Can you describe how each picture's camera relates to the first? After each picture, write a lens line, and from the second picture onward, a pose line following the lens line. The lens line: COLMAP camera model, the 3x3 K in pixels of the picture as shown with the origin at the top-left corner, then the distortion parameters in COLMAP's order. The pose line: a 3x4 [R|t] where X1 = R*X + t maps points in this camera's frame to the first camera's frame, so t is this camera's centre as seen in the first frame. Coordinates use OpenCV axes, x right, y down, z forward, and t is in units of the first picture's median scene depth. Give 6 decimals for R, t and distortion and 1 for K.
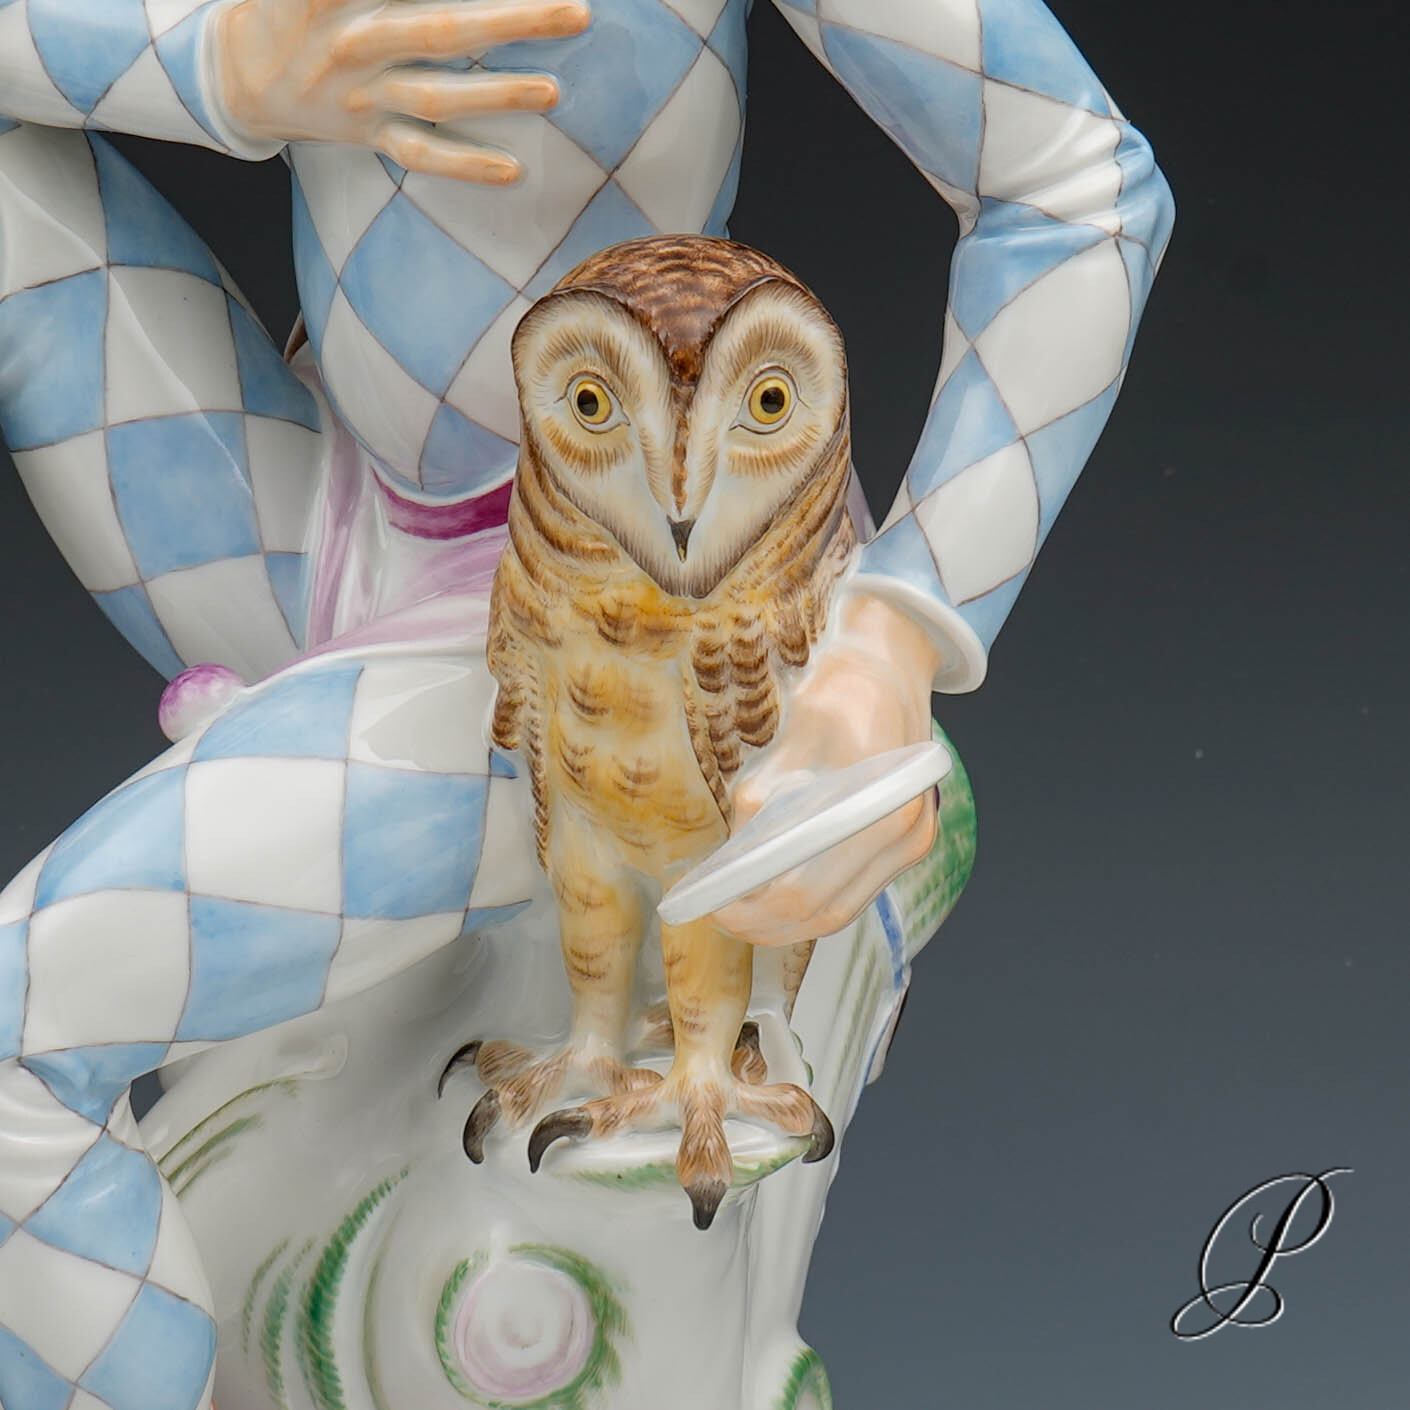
lens RADIAL K [[5254.9, 0, 662.6], [0, 5254.9, 613.2], [0, 0, 1]] dist [0.014117, -0.884696]
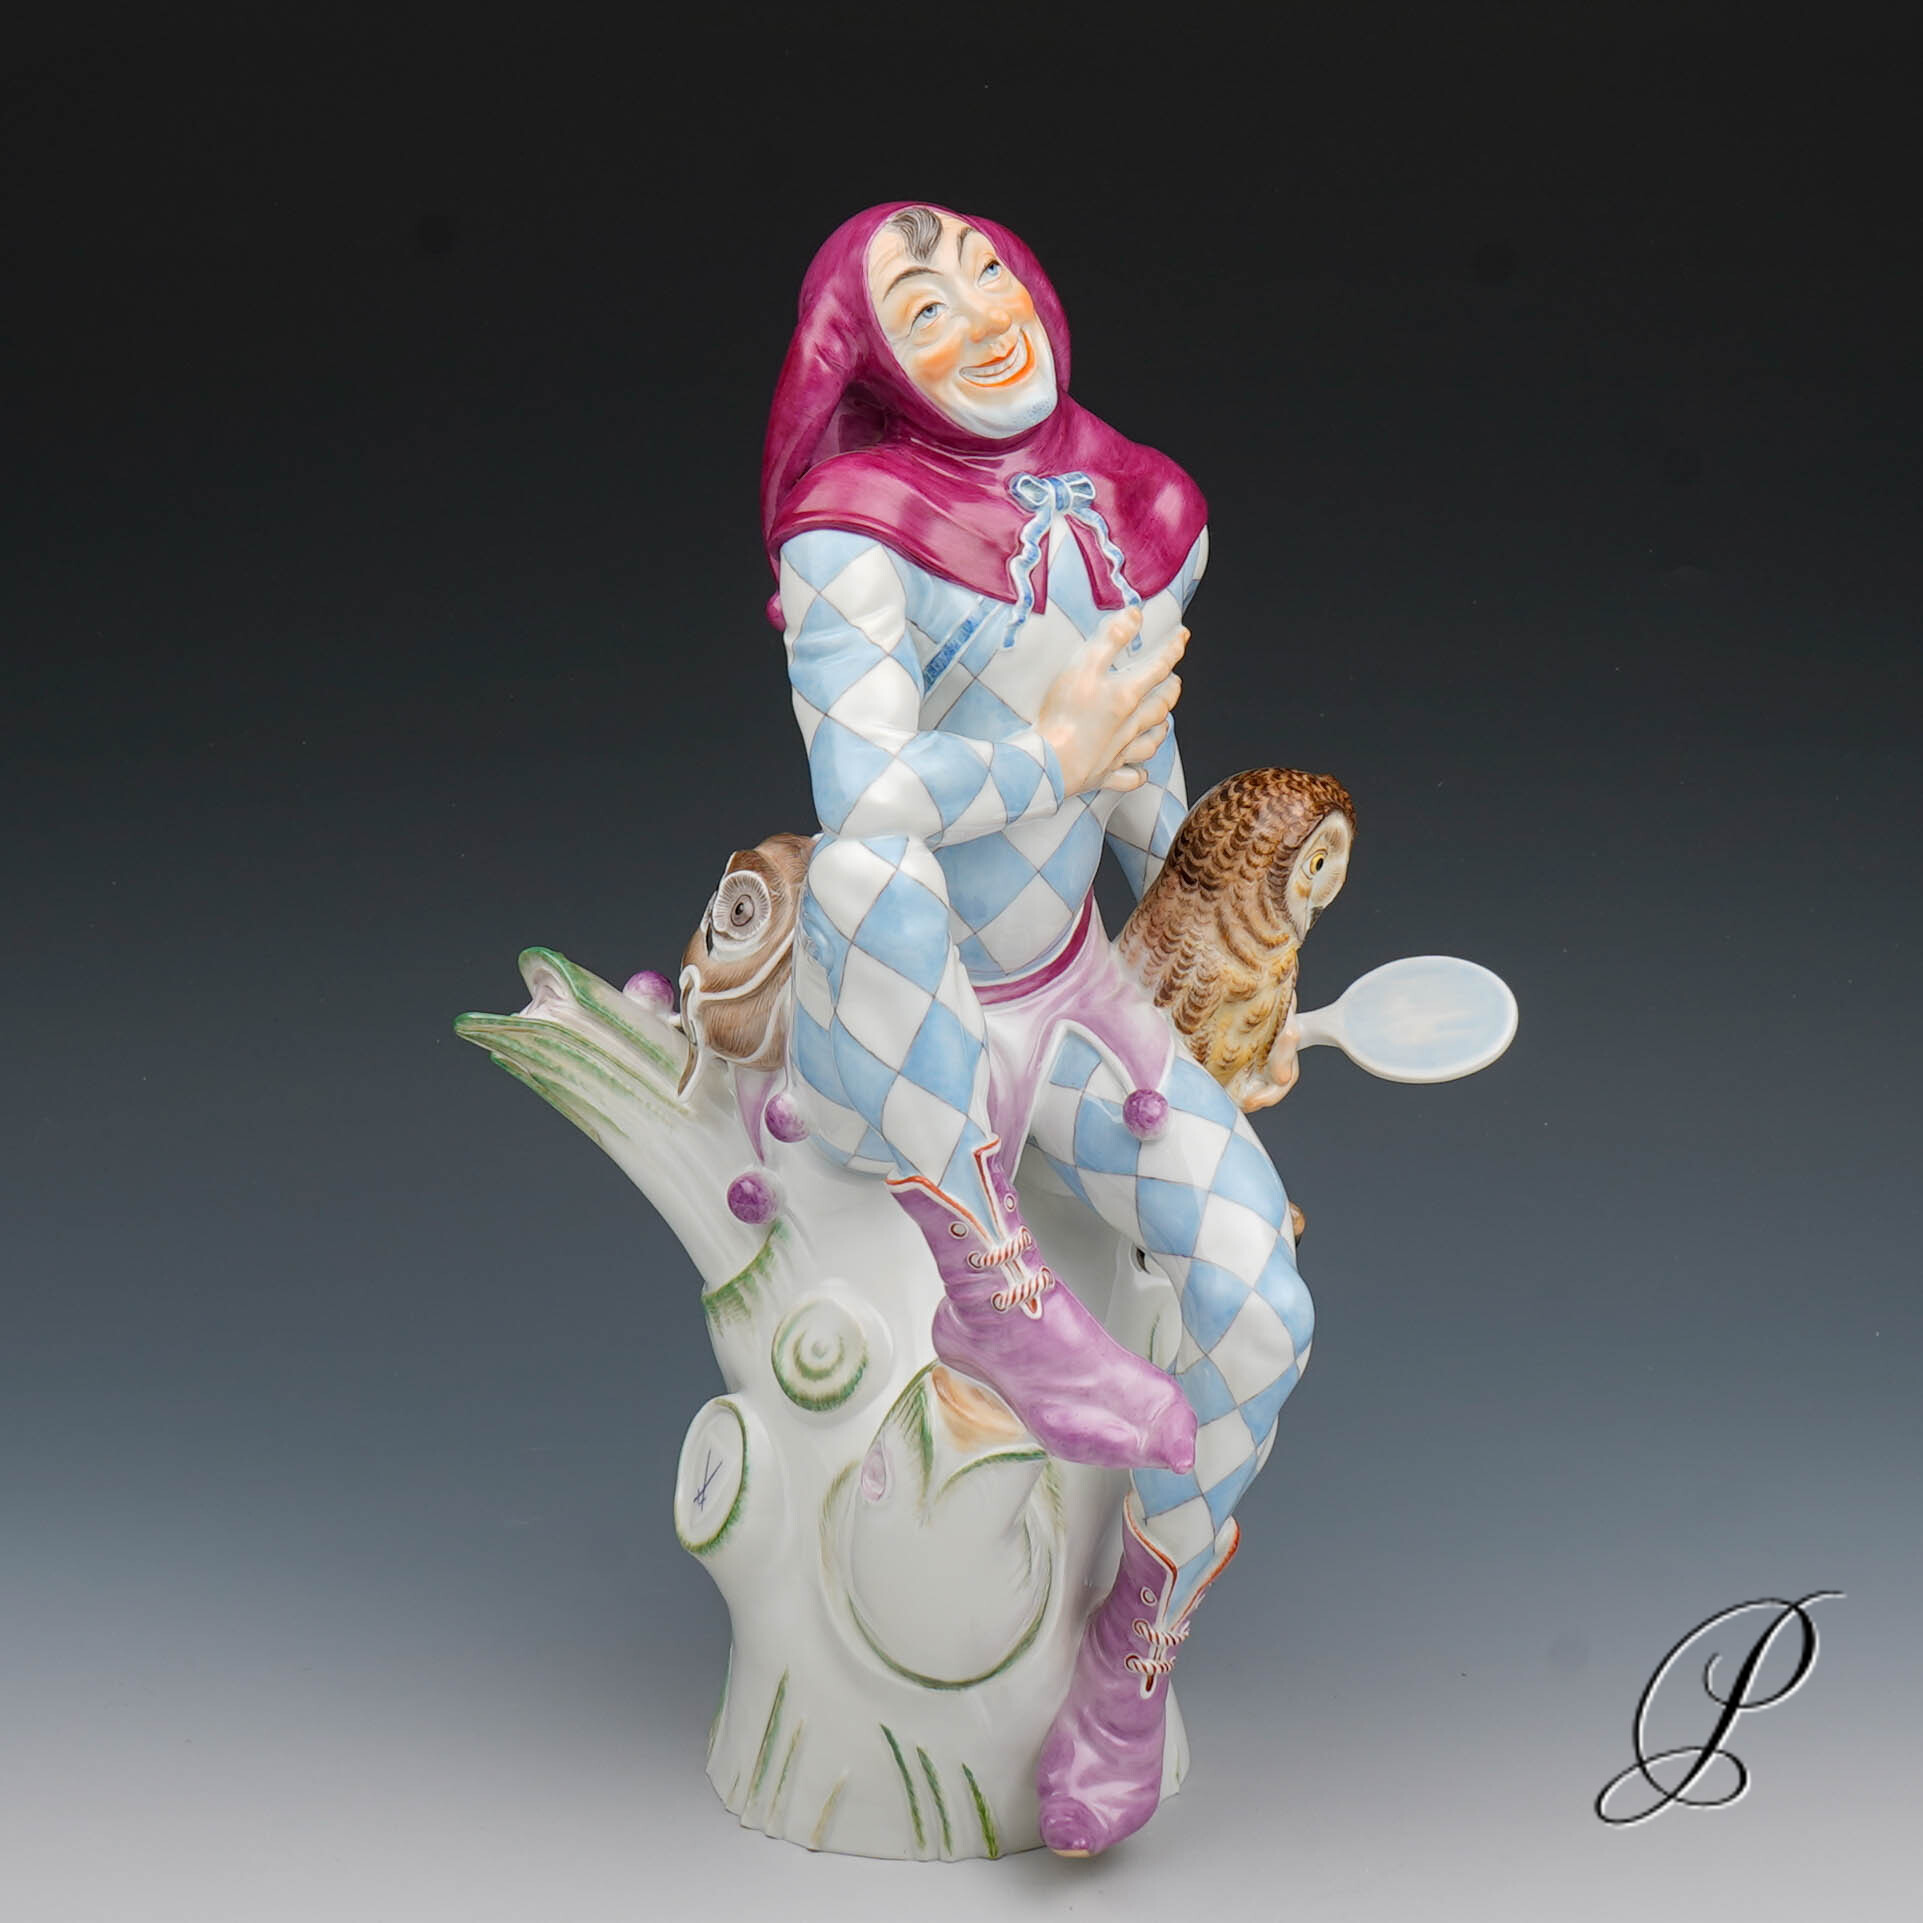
lens RADIAL K [[5199.3, 0, 961.4], [0, 5199.3, 842.7], [0, 0, 1]] dist [0.038800, 0.203140]
pose [[0.053104, -0.305818, 0.950608, -1.773865], [0.161684, 0.942023, 0.294024, -0.609371], [-0.985413, 0.138084, 0.099472, 0.896654]]
